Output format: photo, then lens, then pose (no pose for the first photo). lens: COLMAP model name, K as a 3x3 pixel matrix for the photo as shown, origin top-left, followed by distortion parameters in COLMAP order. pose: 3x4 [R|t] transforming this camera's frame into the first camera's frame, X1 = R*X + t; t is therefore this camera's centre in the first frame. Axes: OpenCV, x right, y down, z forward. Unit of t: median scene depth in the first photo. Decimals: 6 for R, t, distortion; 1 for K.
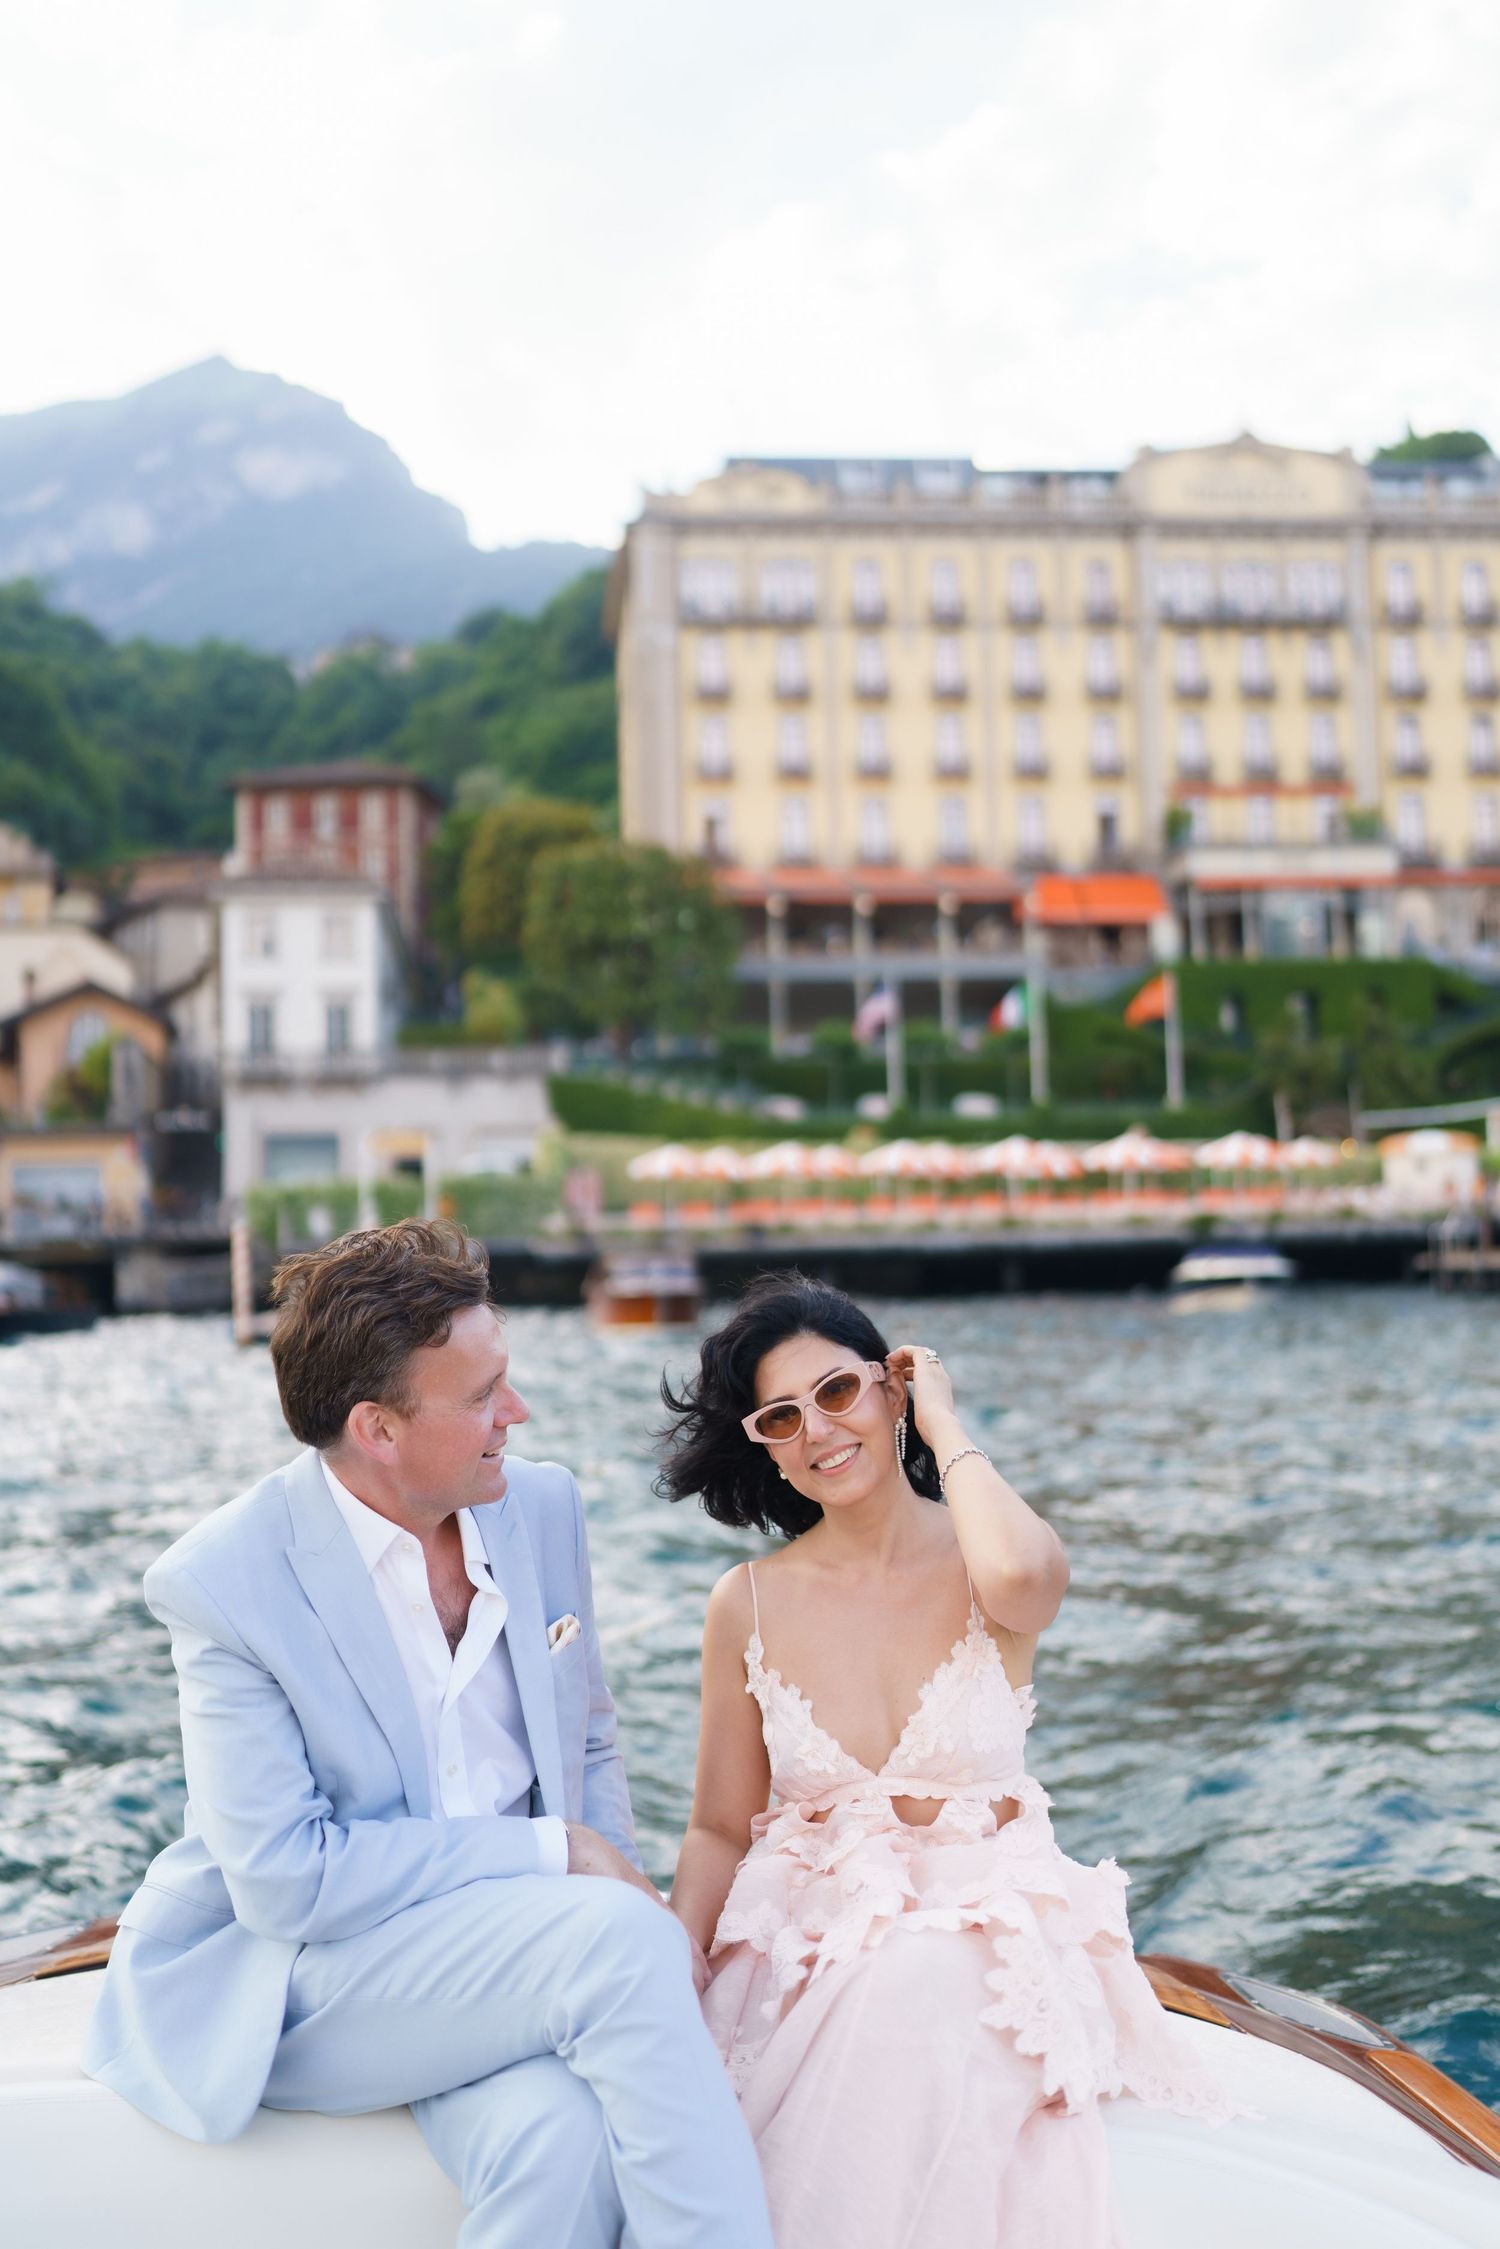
lens RADIAL K [[2244.3, 0, 752.9], [0, 2244.3, 1098.1], [0, 0, 1]] dist [-0.022480, 0.096148]
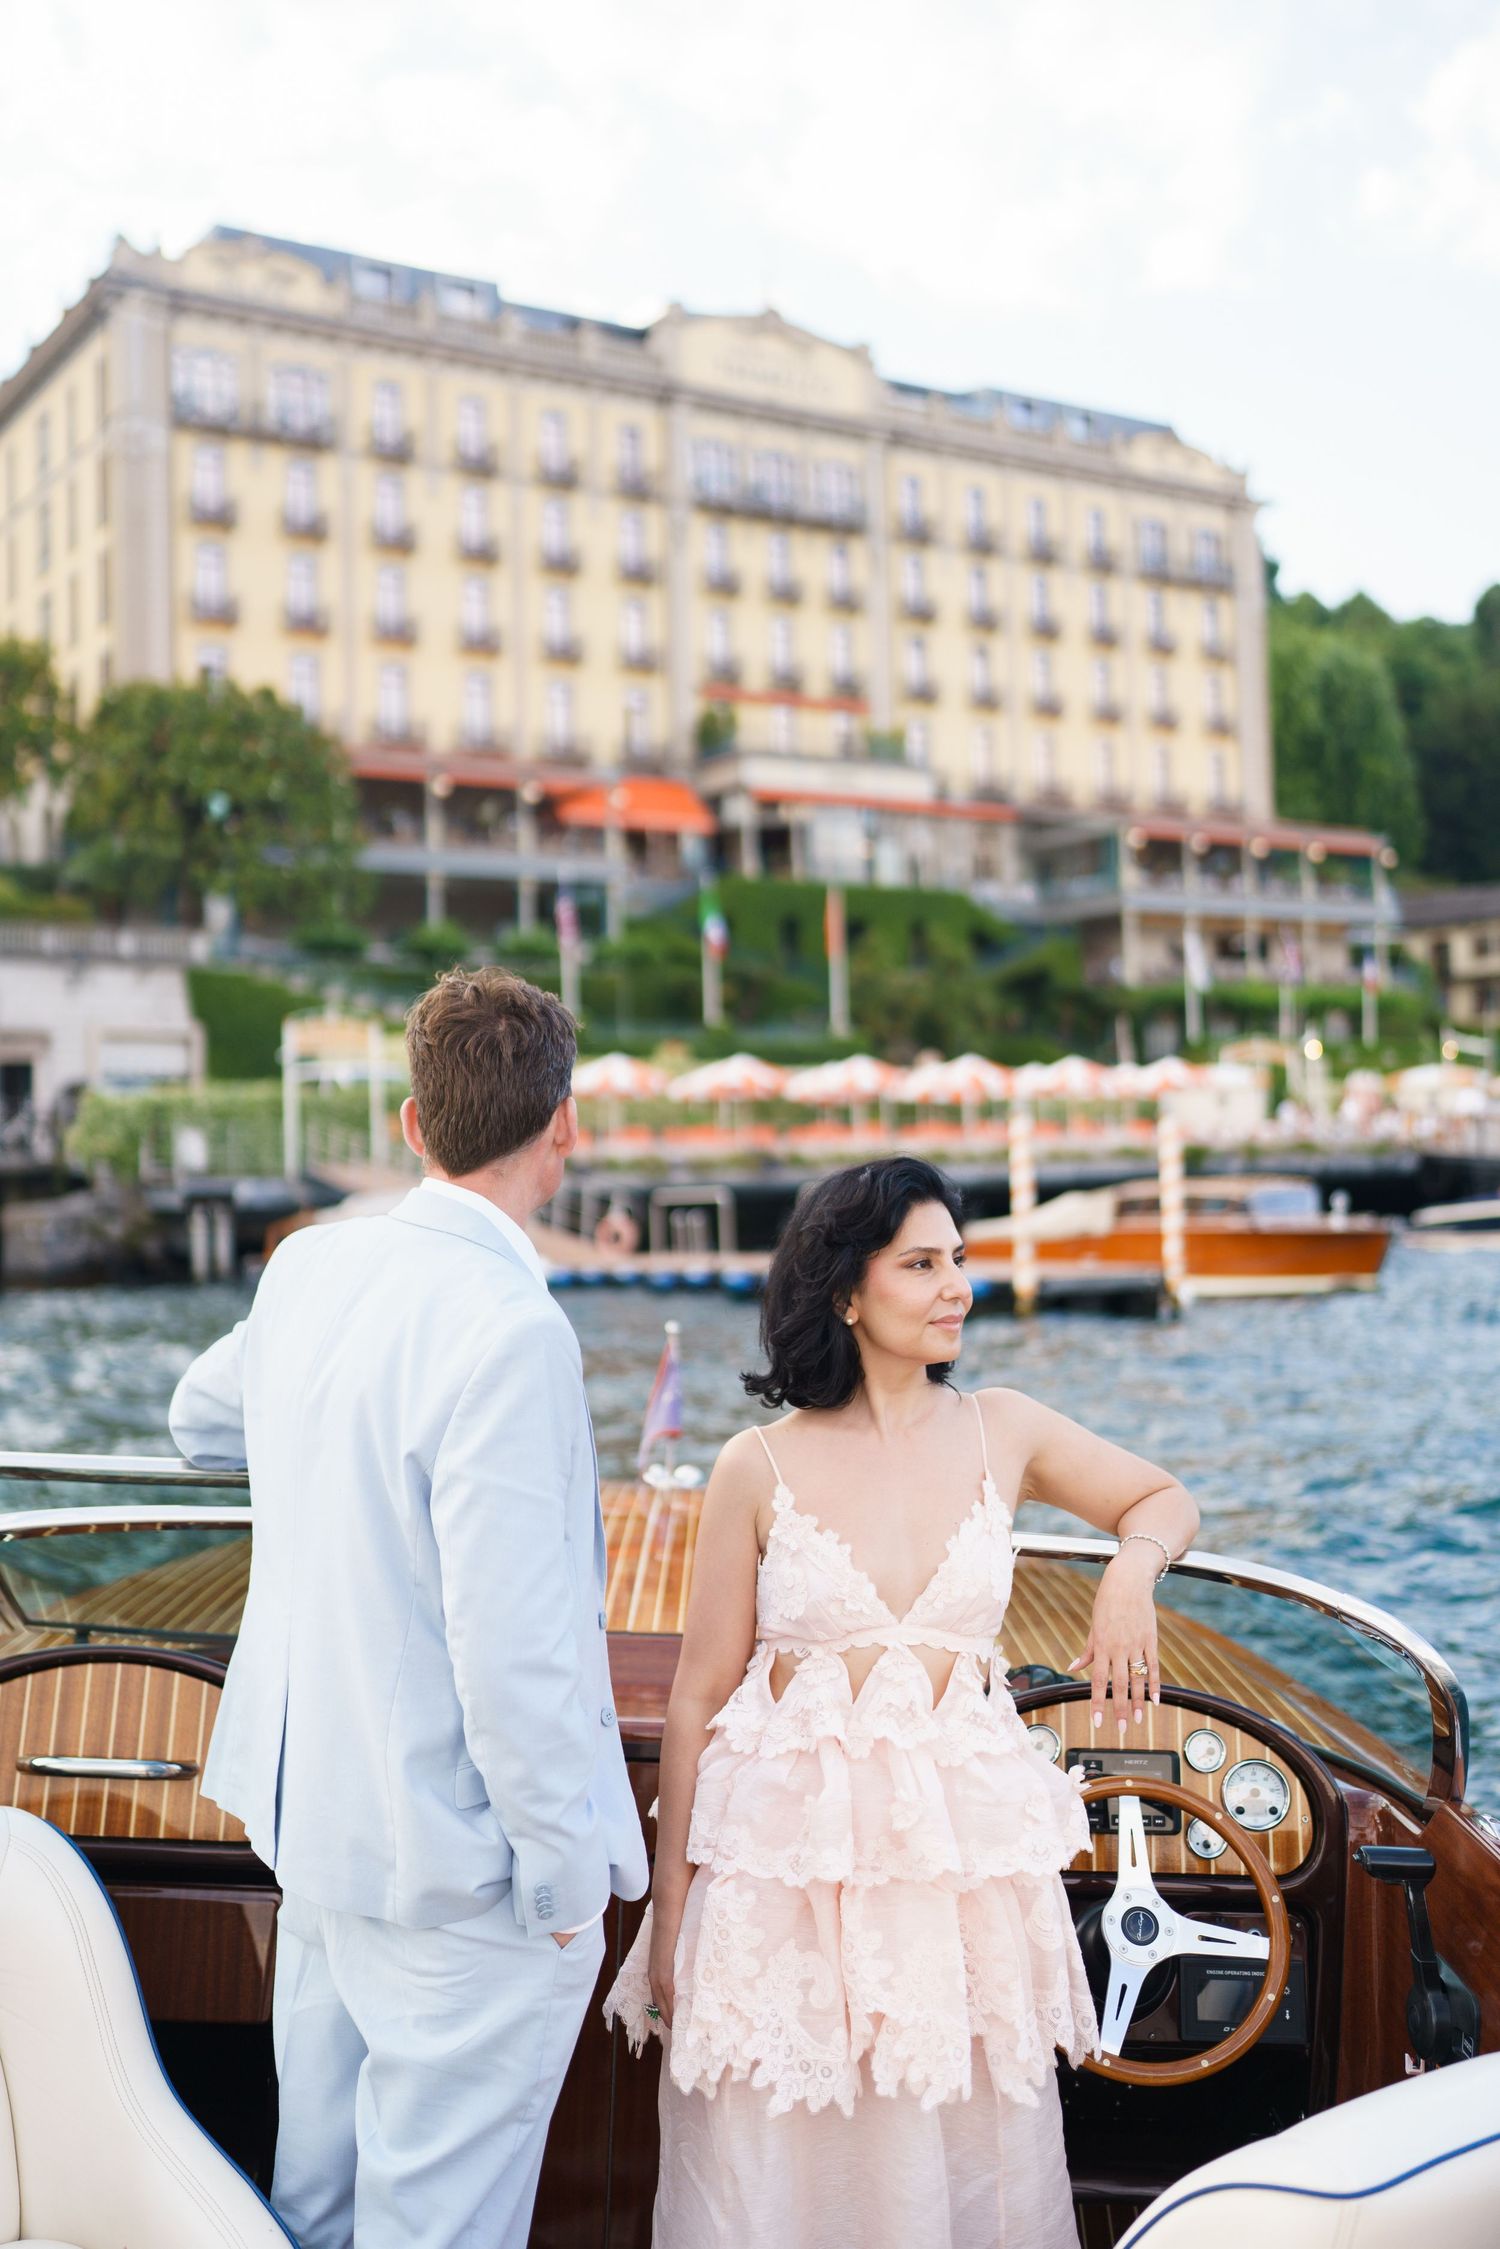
lens RADIAL K [[2362.0, 0, 771.4], [0, 2362.0, 1068.3], [0, 0, 1]] dist [-0.020147, 0.015733]
pose [[0.880802, 0.024089, 0.472872, -0.235216], [-0.026006, 0.999659, -0.002482, 0.016683], [-0.472770, -0.010111, 0.881128, 0.148760]]
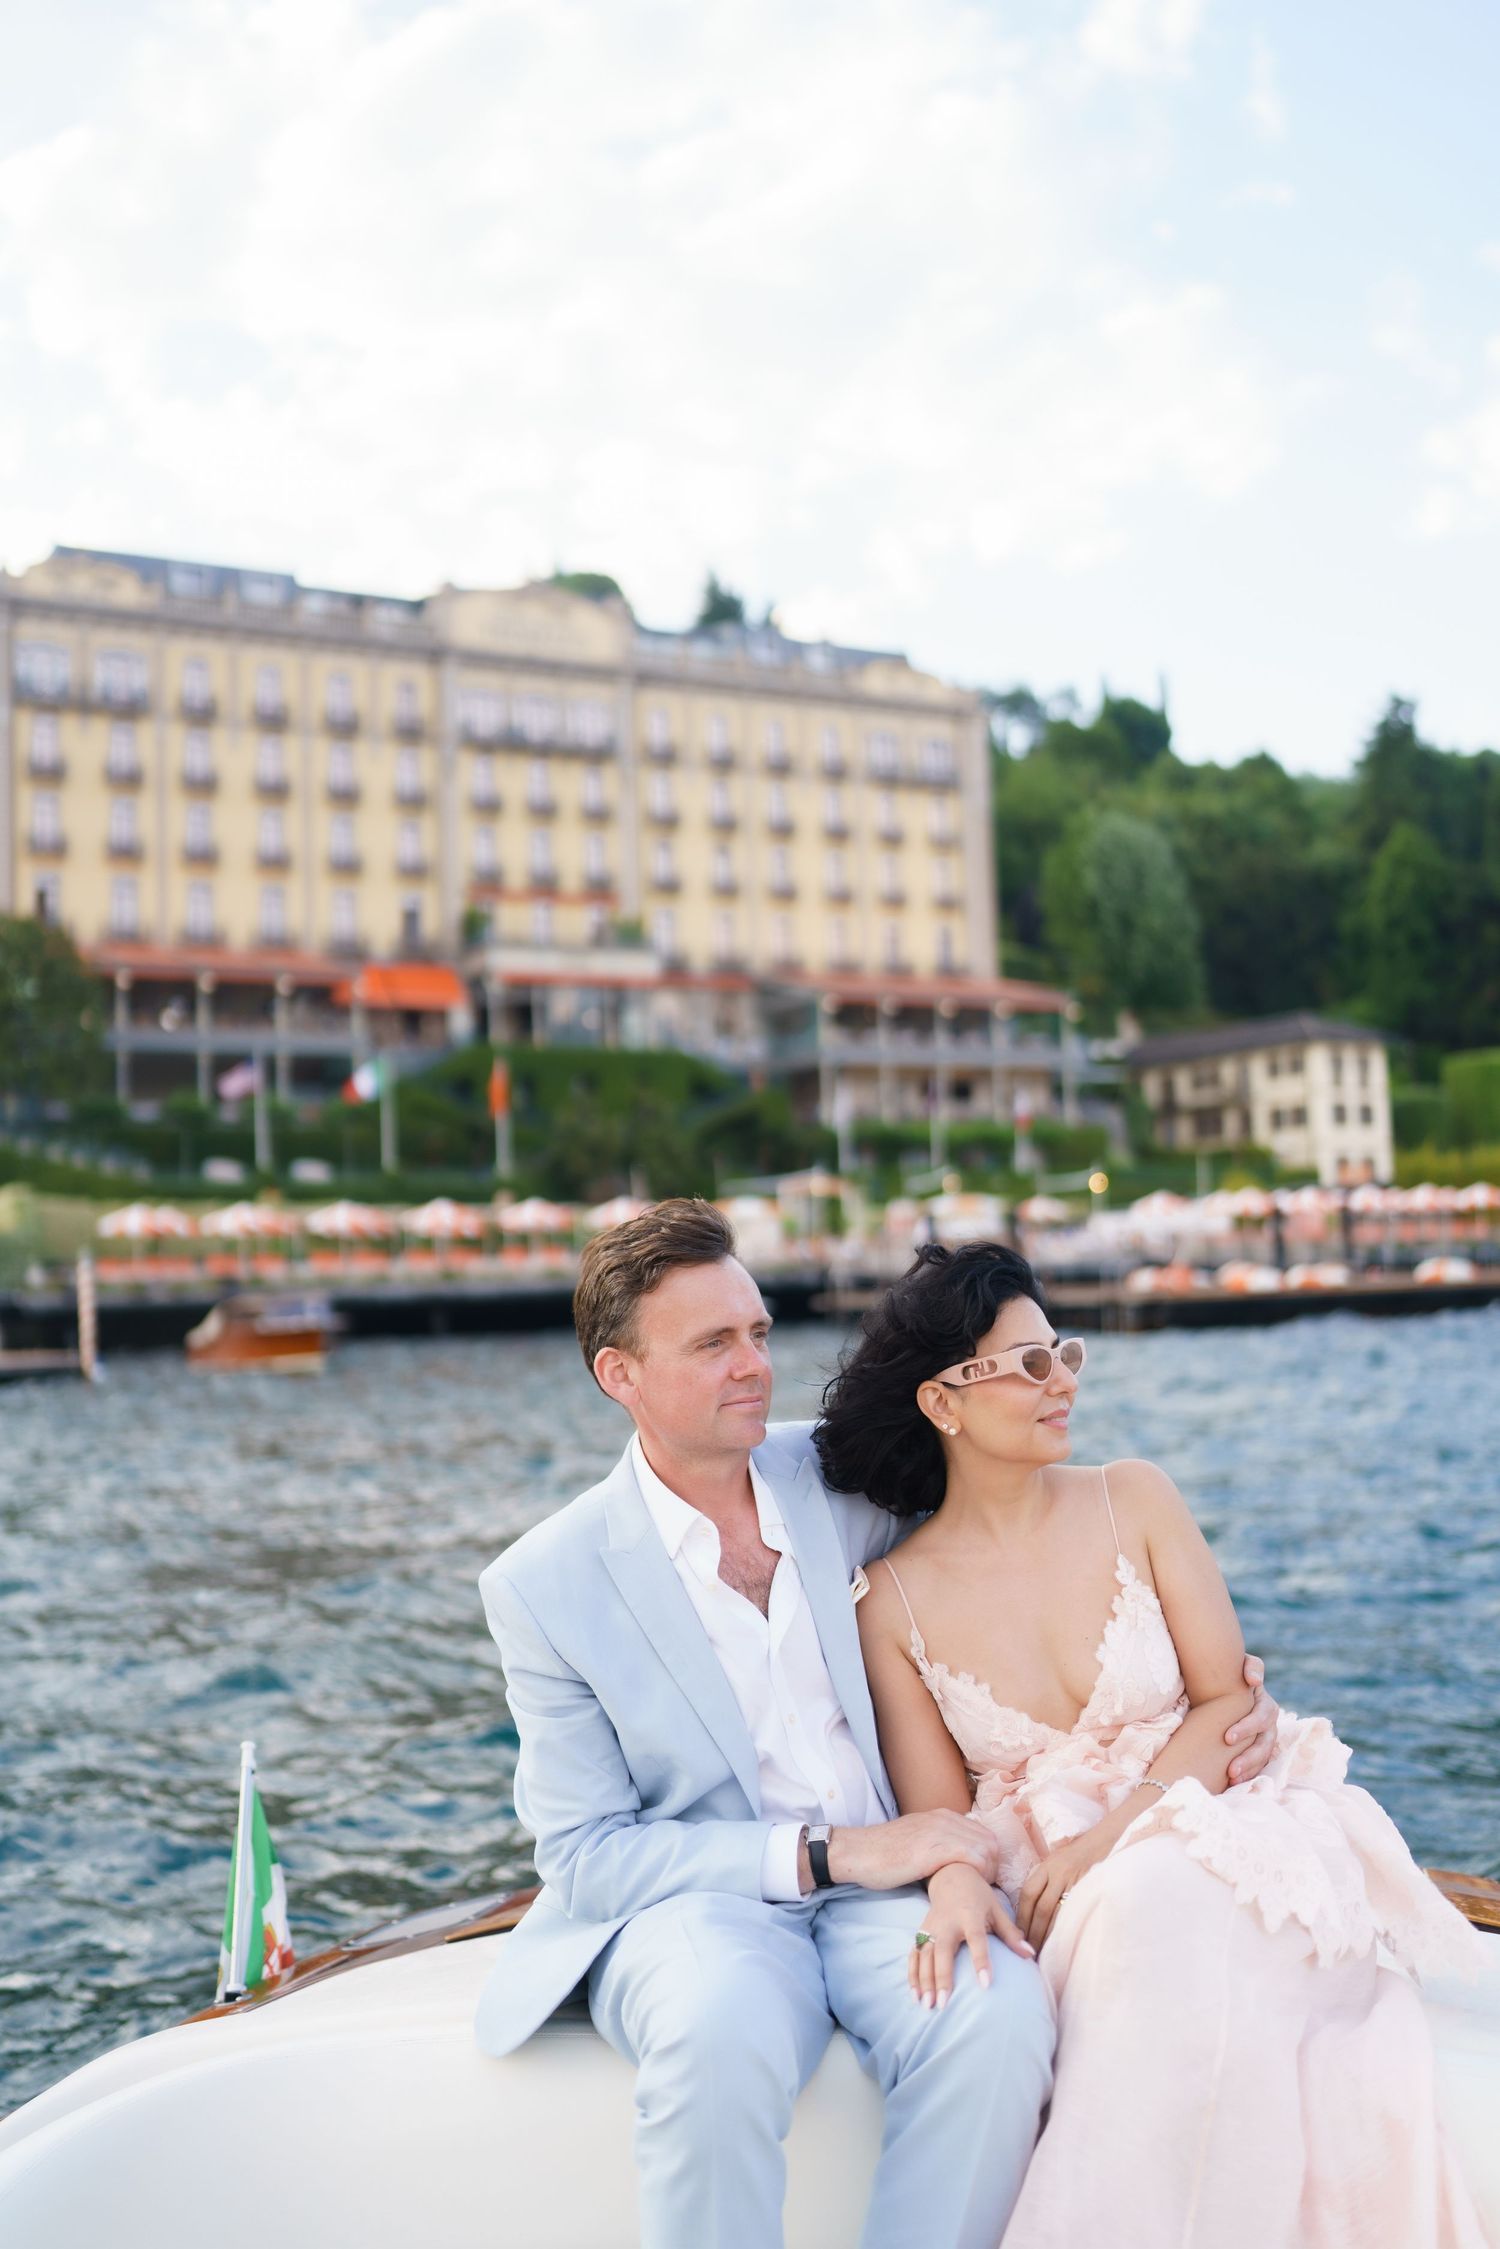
lens RADIAL K [[2184.8, 0, 740.6], [0, 2184.8, 1120.7], [0, 0, 1]] dist [-0.016993, 0.015055]
pose [[0.918082, 0.023084, 0.395718, -0.117003], [-0.014855, 0.999605, -0.023847, 0.000768], [-0.396112, 0.016015, 0.918062, -0.050771]]
